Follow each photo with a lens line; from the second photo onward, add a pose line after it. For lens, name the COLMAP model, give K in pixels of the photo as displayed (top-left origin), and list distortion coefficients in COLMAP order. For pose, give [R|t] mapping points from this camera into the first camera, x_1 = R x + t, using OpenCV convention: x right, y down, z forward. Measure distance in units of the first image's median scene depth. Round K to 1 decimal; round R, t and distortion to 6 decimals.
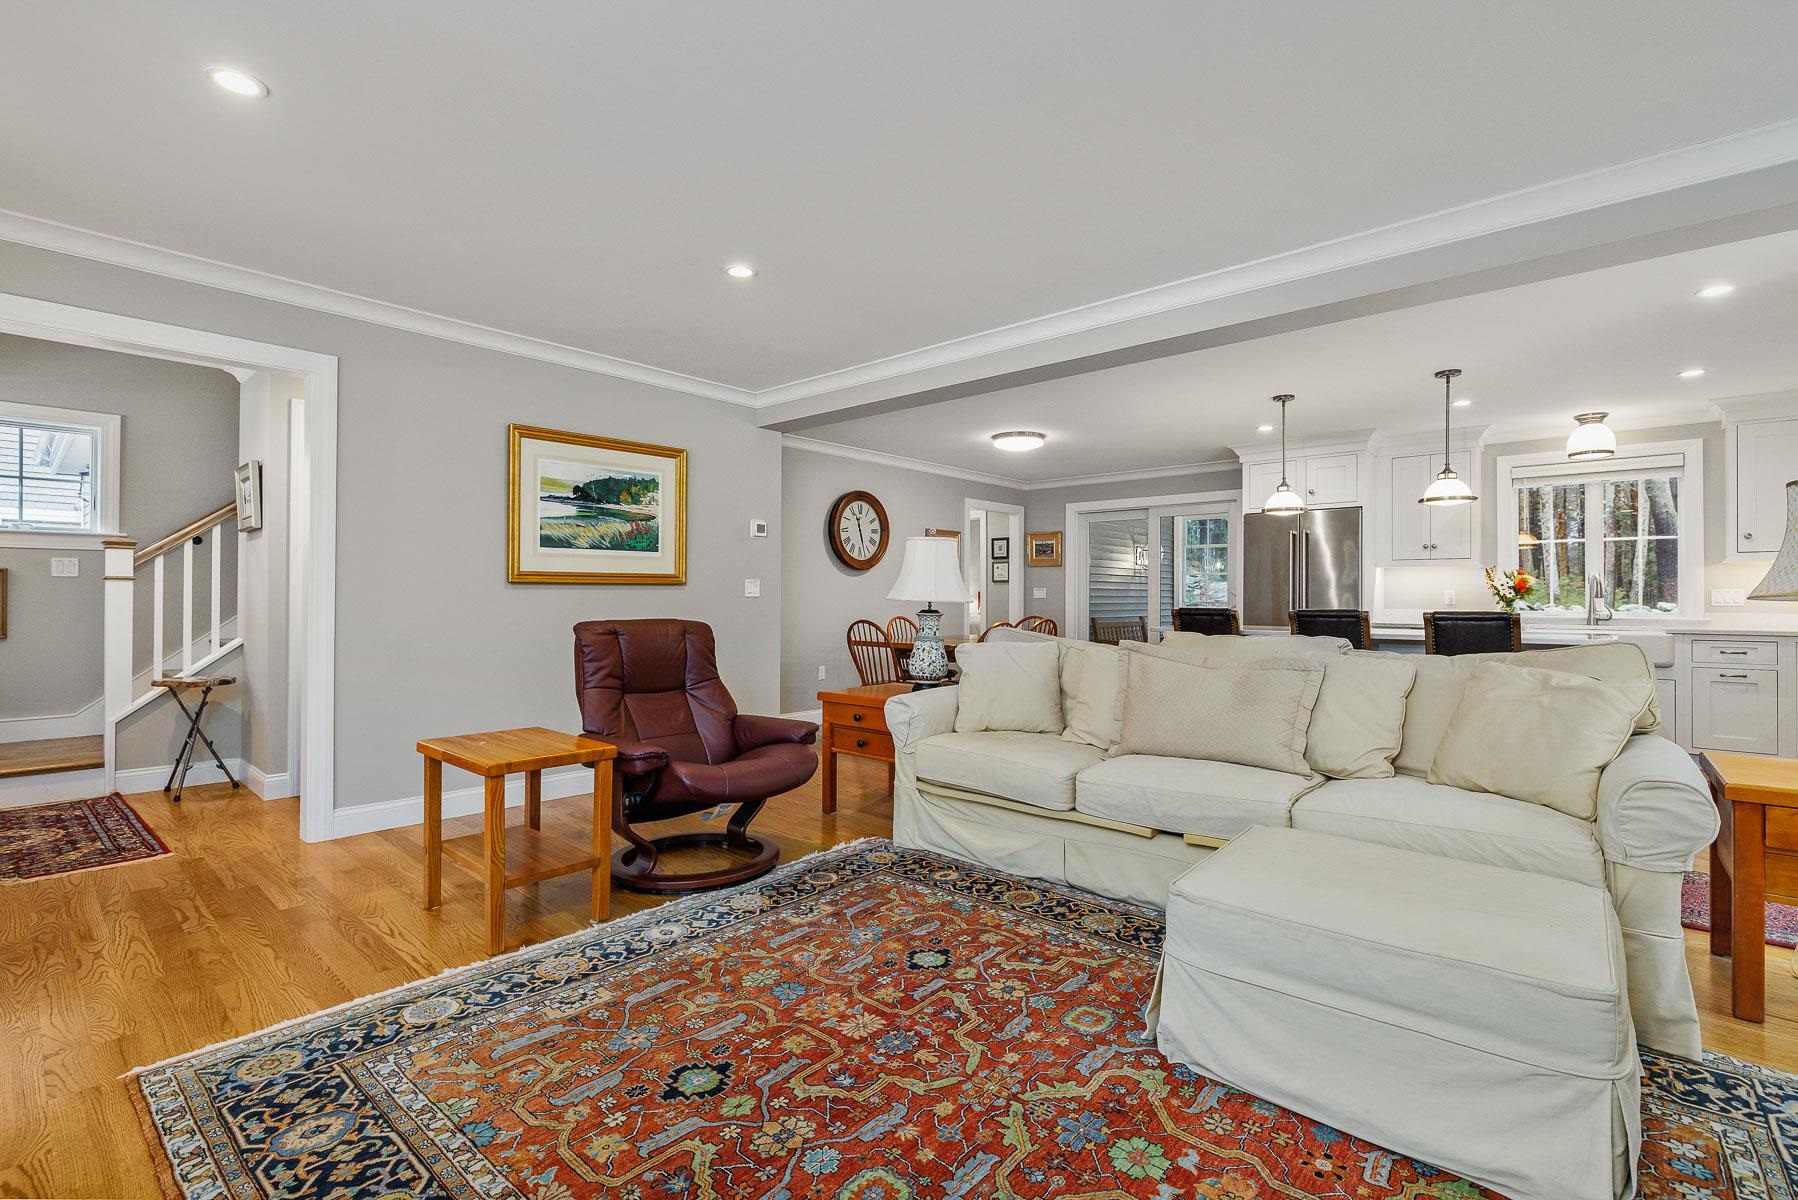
lens RADIAL K [[810.9, 0, 897.8], [0, 810.9, 600.0], [0, 0, 1]] dist [-0.000228, 0.000138]
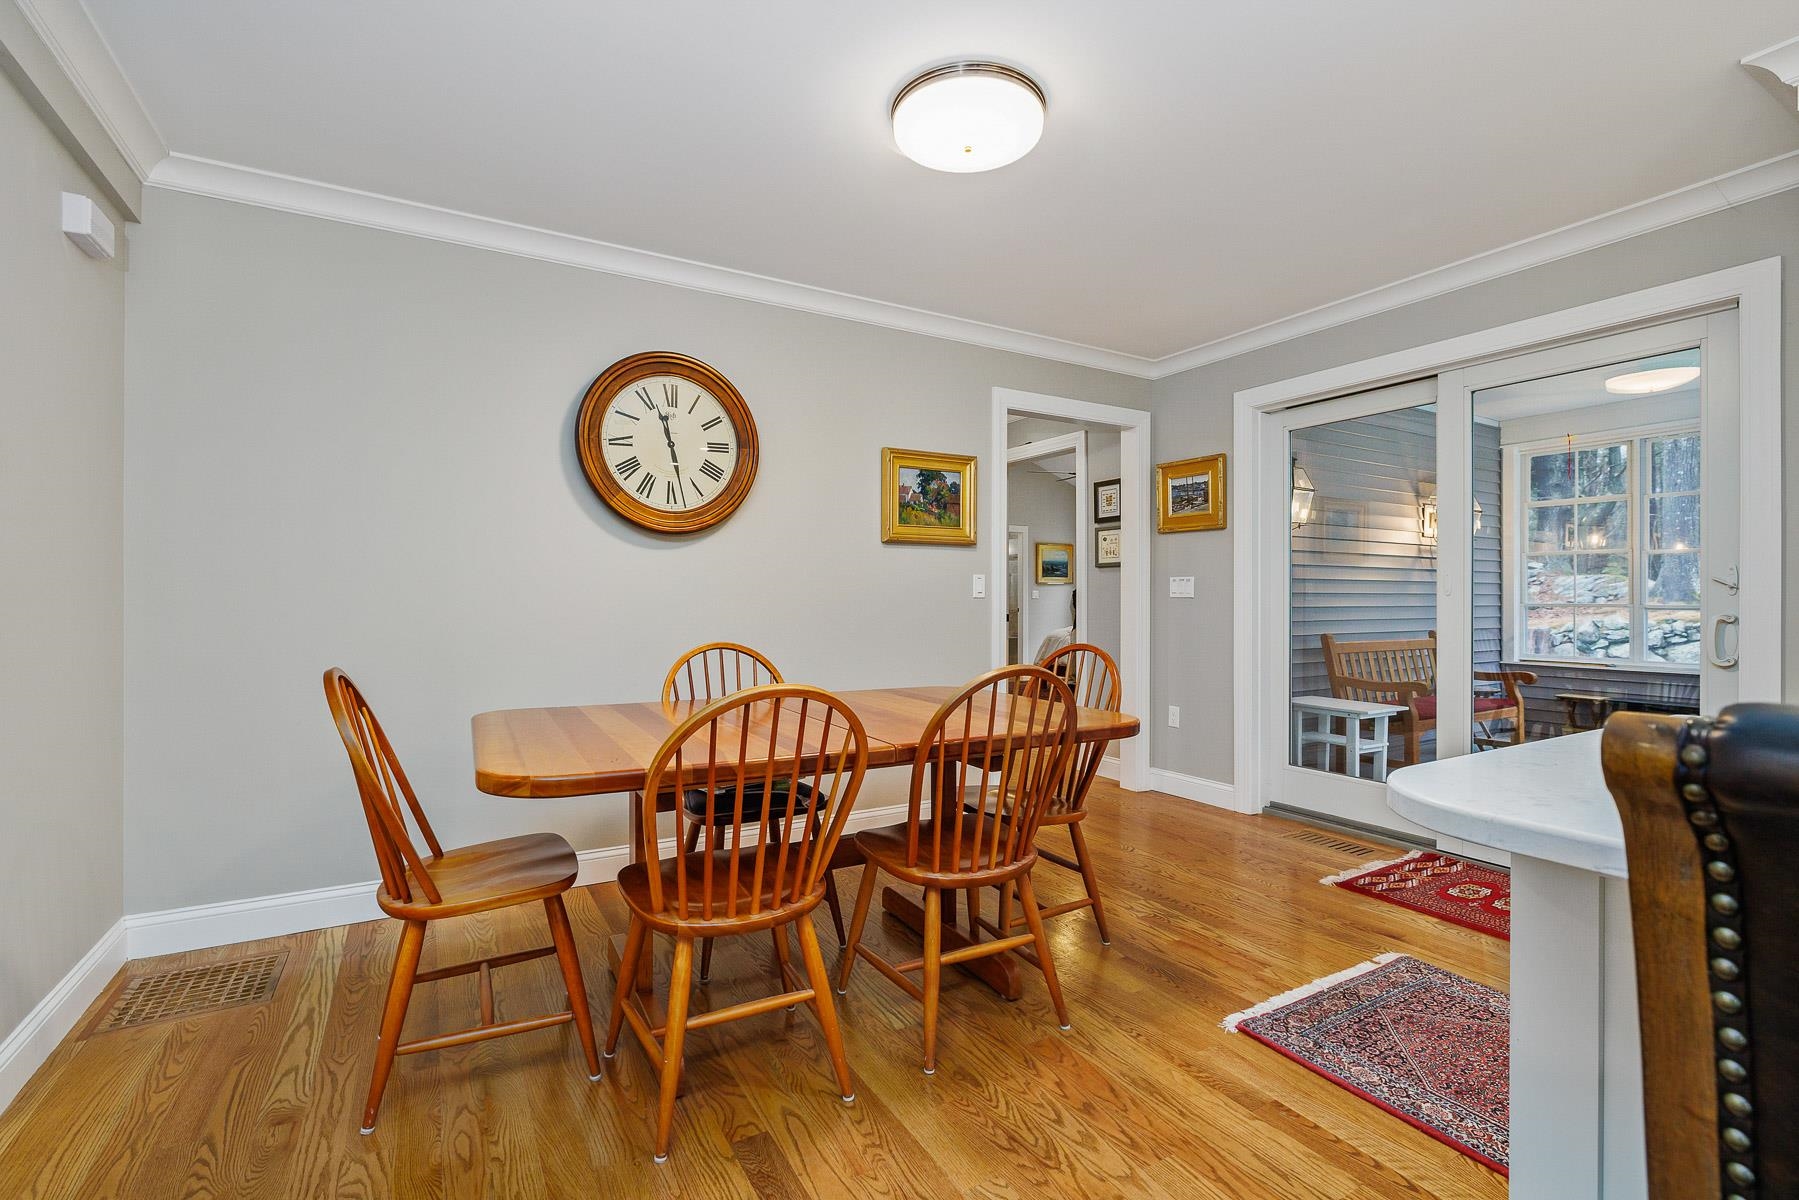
lens RADIAL K [[811.3, 0, 902.9], [0, 811.3, 601.5], [0, 0, 1]] dist [-0.000228, 0.000138]
pose [[0.953951, -0.001640, -0.299957, 0.360307], [0.001903, 0.999998, 0.000583, -0.000661], [0.299955, -0.001127, 0.953953, 1.083562]]
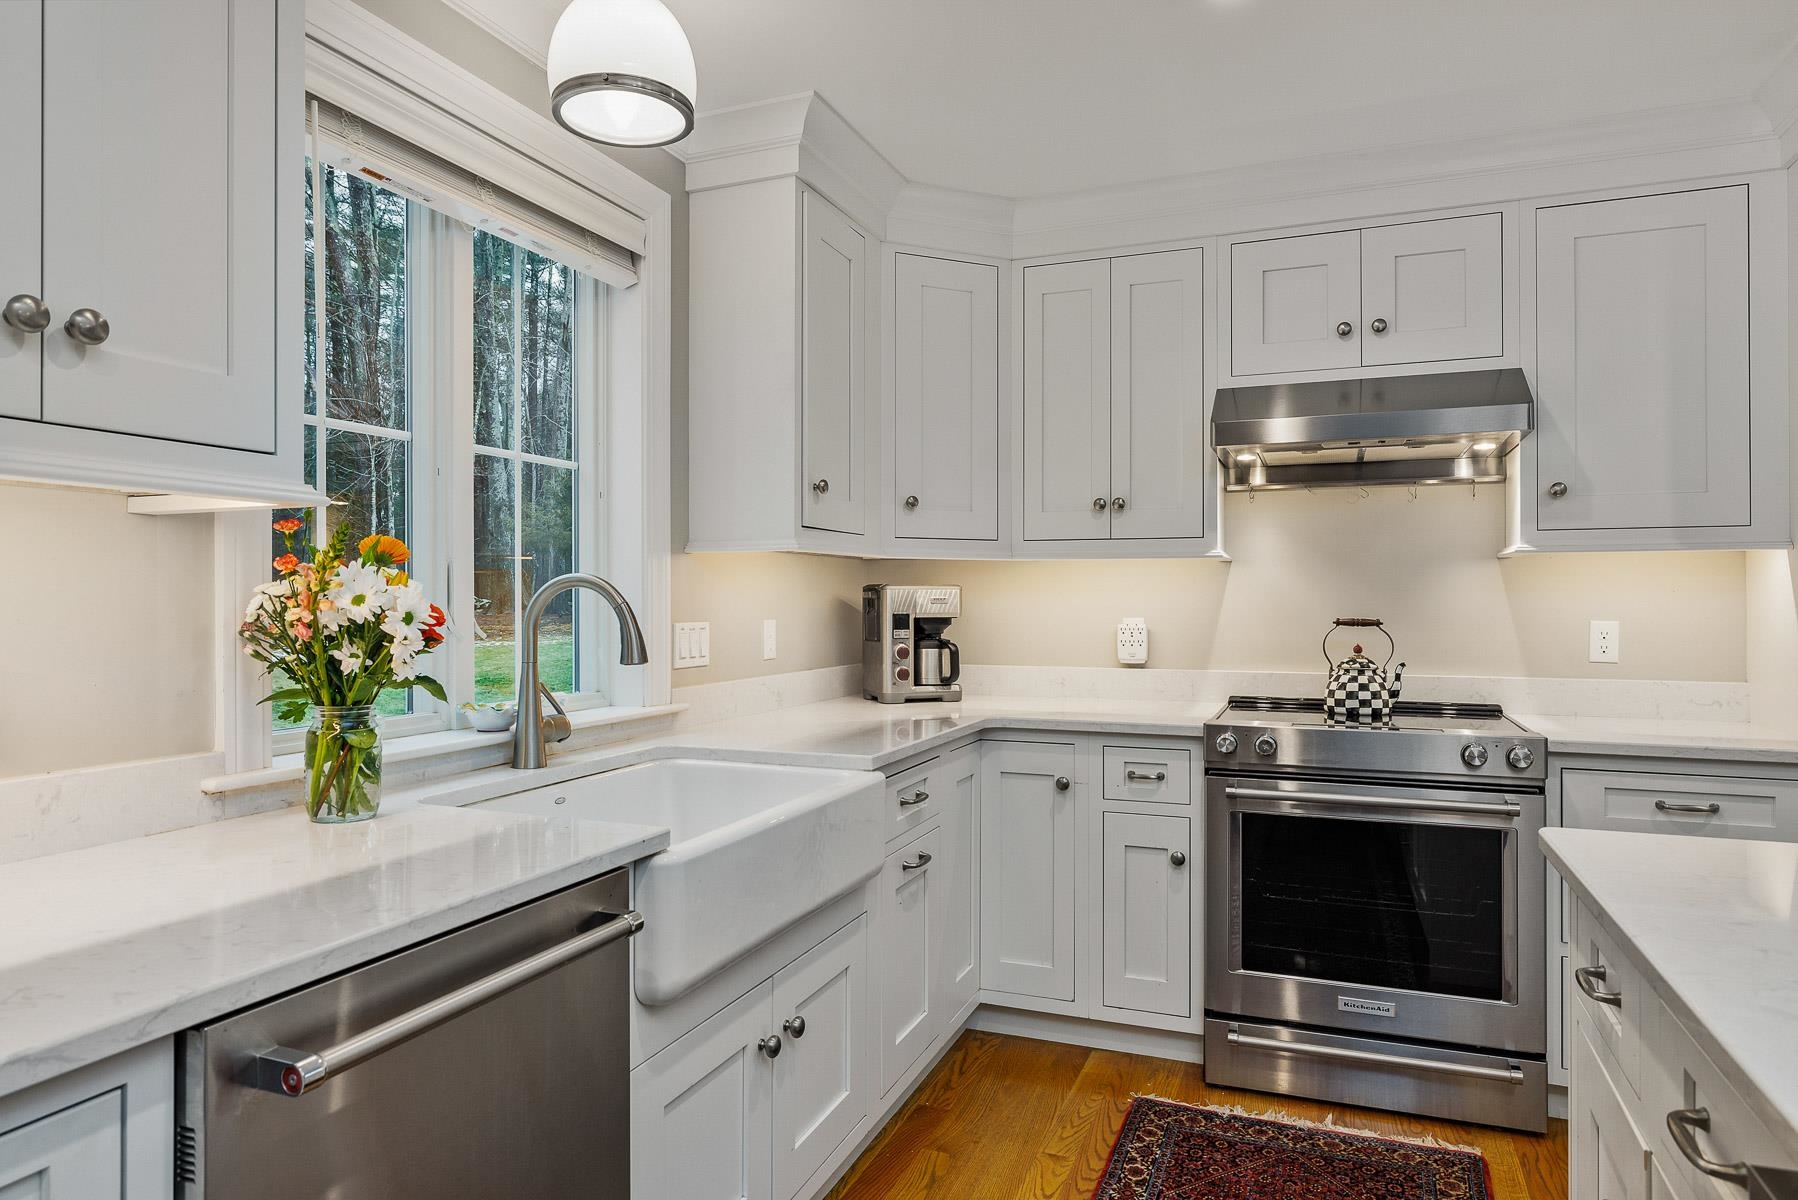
lens RADIAL K [[1095.3, 0, 897.5], [0, 1095.3, 587.5], [0, 0, 1]] dist [-0.012111, 0.005066]
pose [[-0.332525, 0.001351, 0.943093, 0.696567], [-0.000381, 0.999999, -0.001567, -0.038335], [-0.943094, -0.000880, -0.332524, 1.459441]]
